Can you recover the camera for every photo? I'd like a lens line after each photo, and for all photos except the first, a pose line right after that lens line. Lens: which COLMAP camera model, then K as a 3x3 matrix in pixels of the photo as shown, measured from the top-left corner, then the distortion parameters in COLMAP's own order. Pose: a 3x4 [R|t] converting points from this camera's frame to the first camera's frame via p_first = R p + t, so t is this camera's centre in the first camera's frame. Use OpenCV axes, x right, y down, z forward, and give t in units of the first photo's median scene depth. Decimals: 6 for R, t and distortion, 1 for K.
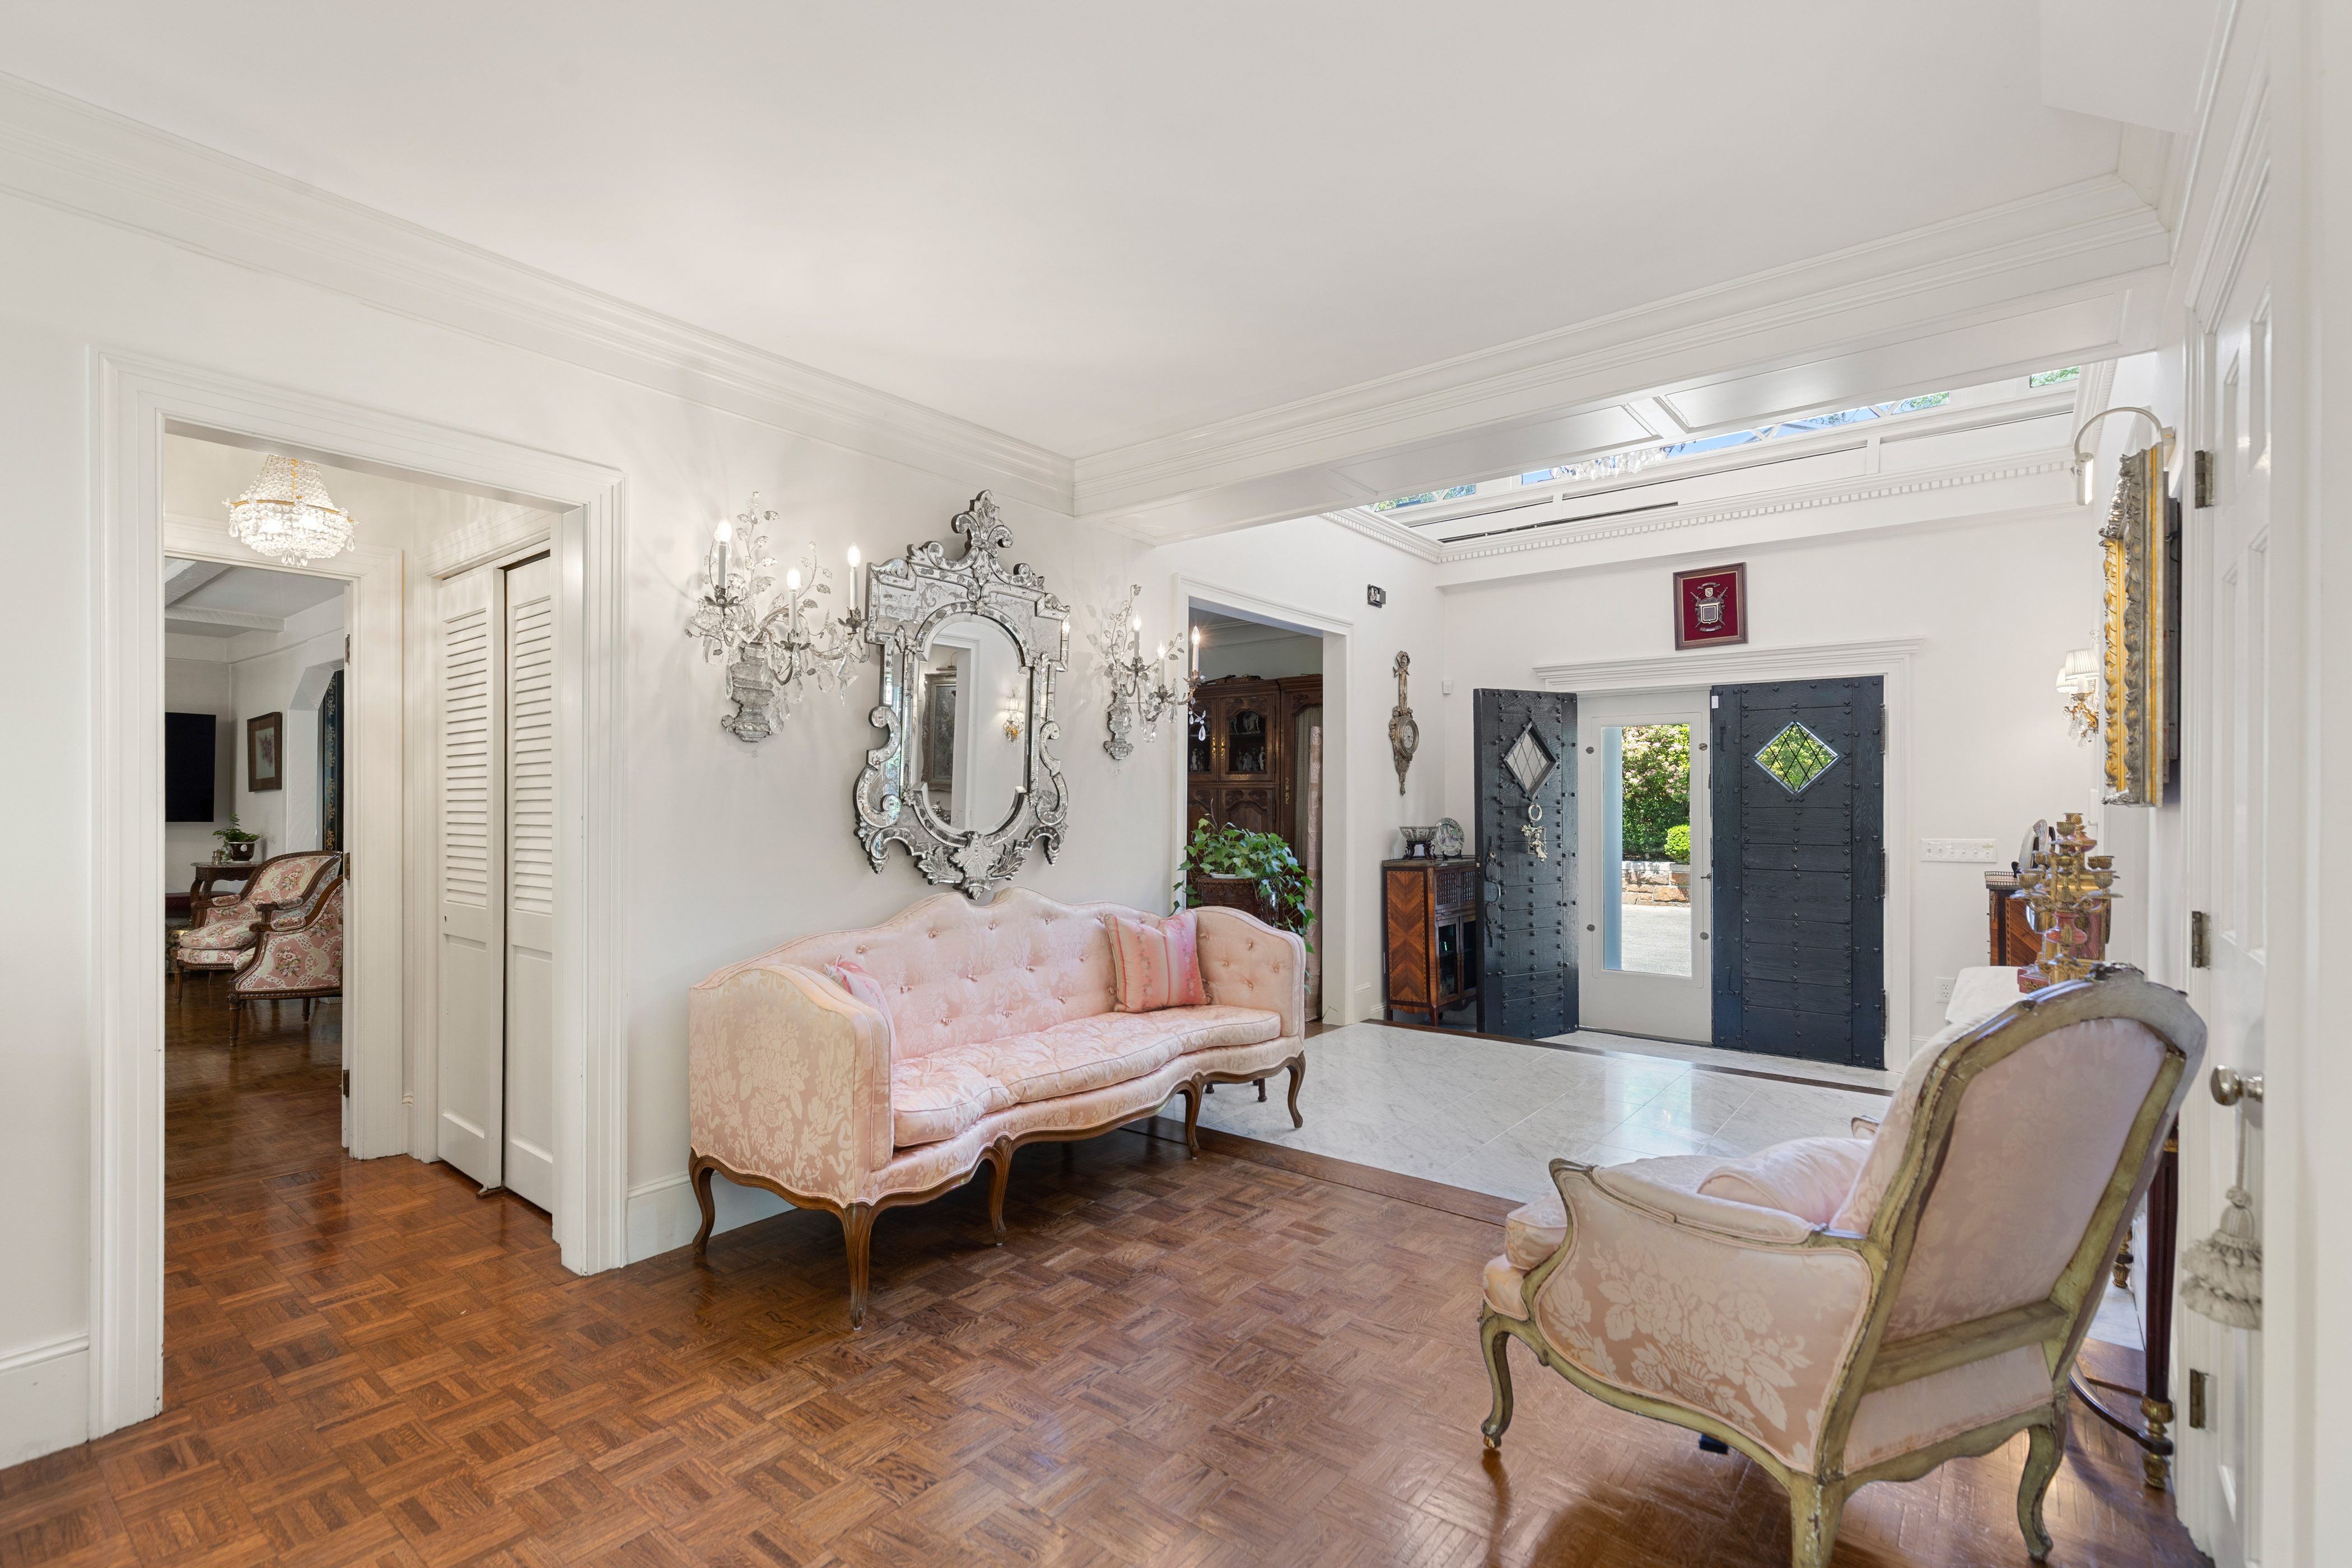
lens RADIAL K [[1070.1, 0, 1181.4], [0, 1070.1, 791.4], [0, 0, 1]] dist [0.009512, -0.000787]
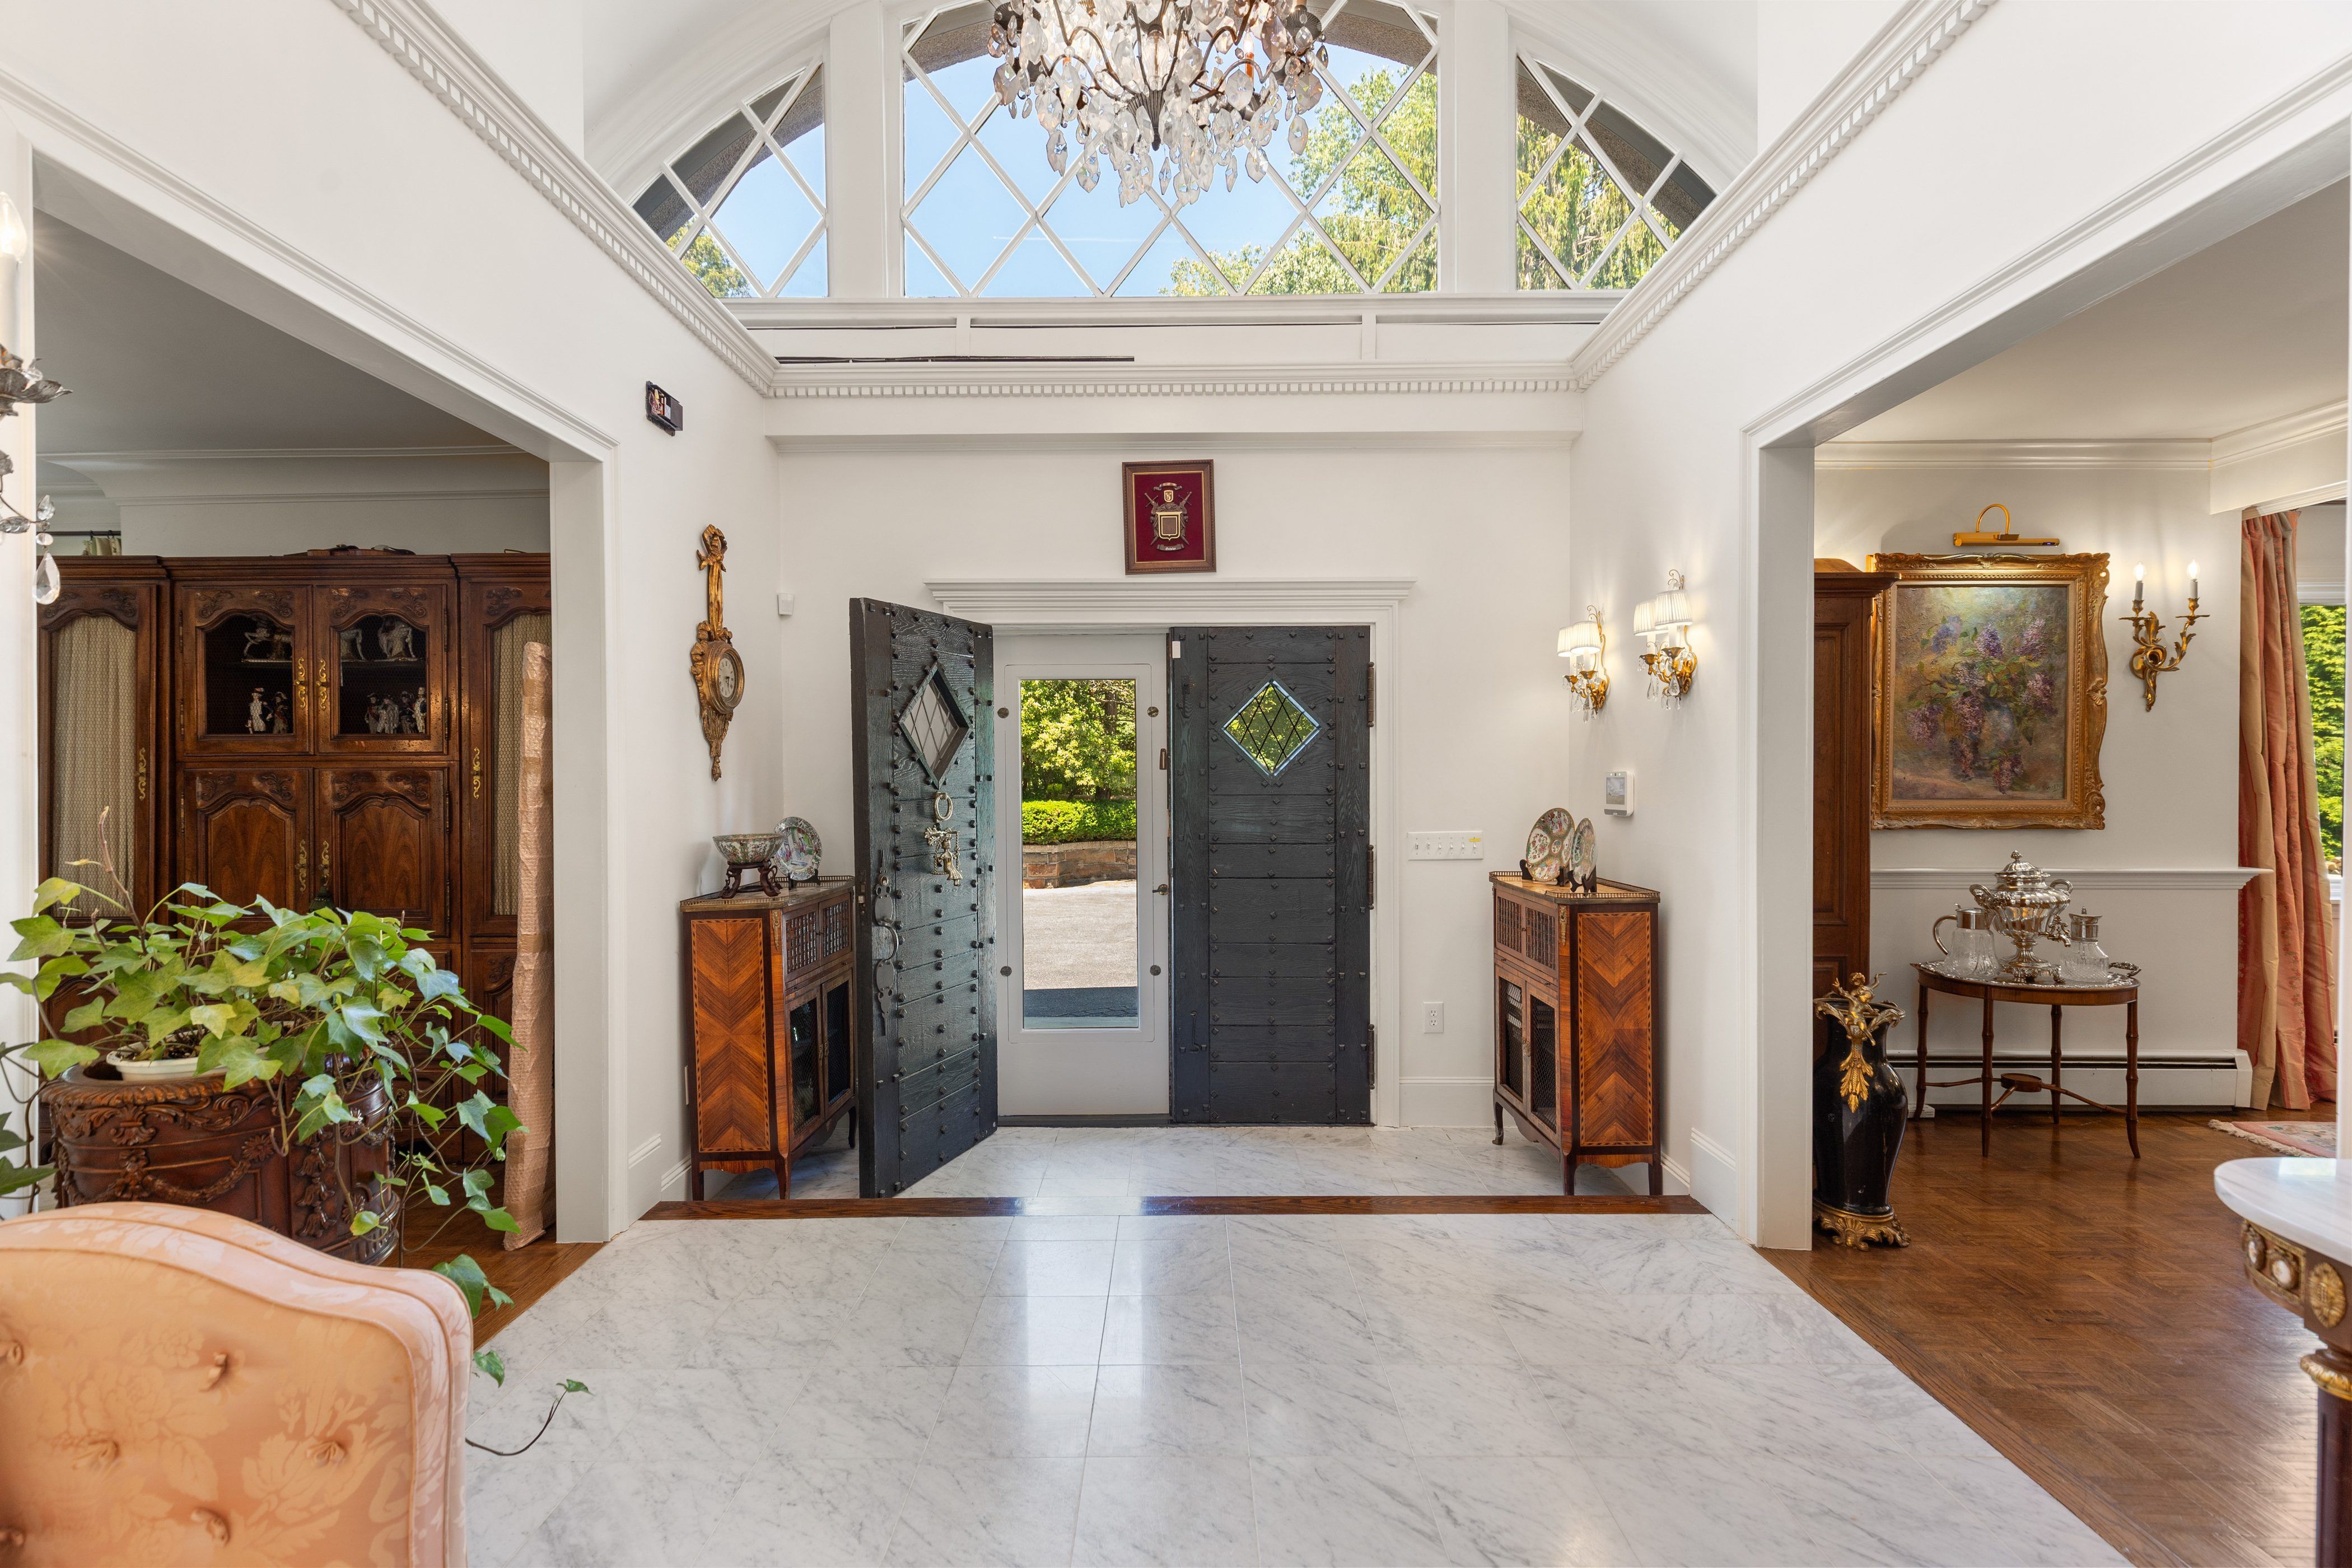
lens RADIAL K [[1070.1, 0, 1181.4], [0, 1070.1, 791.4], [0, 0, 1]] dist [0.009512, -0.000787]
pose [[0.794682, -0.012590, 0.606895, 0.060693], [-0.000840, 0.999761, 0.021840, -0.003395], [-0.607025, -0.017866, 0.794482, 0.421376]]
